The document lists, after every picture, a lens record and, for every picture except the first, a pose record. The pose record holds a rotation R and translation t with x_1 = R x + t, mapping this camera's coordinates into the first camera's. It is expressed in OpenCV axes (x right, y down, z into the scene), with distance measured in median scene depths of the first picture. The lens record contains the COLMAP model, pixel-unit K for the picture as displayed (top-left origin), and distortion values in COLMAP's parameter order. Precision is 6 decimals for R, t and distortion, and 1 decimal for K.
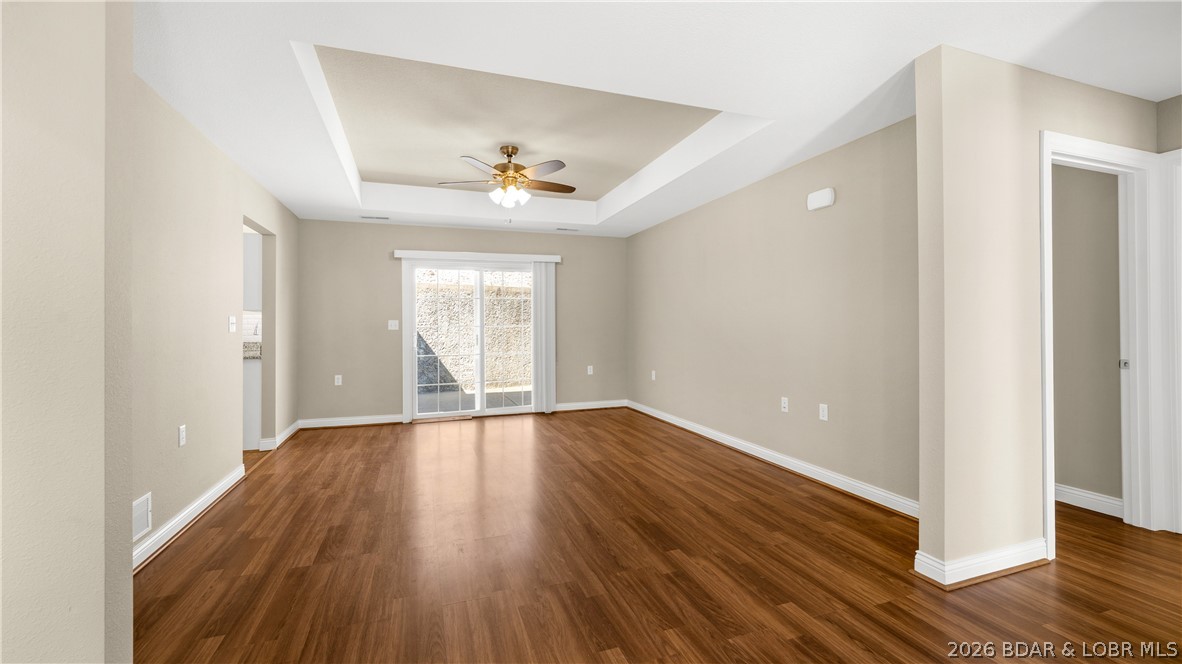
lens RADIAL K [[464.4, 0, 573.9], [0, 464.4, 330.3], [0, 0, 1]] dist [0.000516, -0.000105]
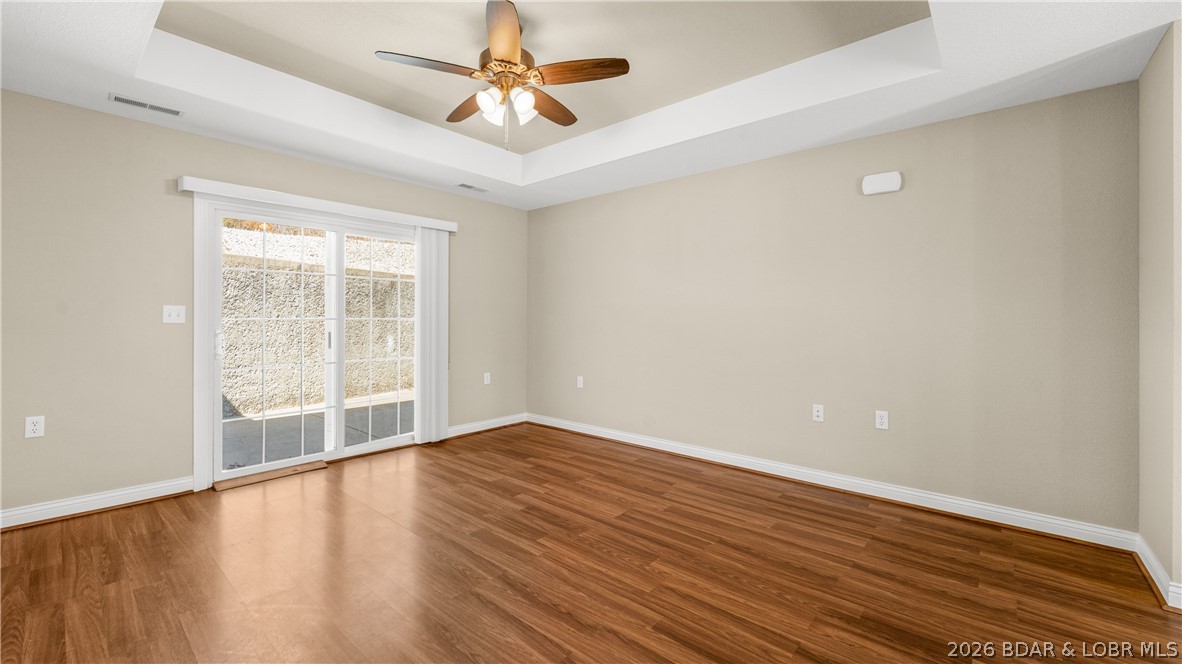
lens RADIAL K [[470.4, 0, 573.9], [0, 470.4, 326.7], [0, 0, 1]] dist [-0.007477, -0.000191]
pose [[0.869024, 0.005432, 0.494740, -0.386992], [-0.006726, 0.999977, 0.000835, -0.001156], [-0.494724, -0.004054, 0.869041, 0.453151]]
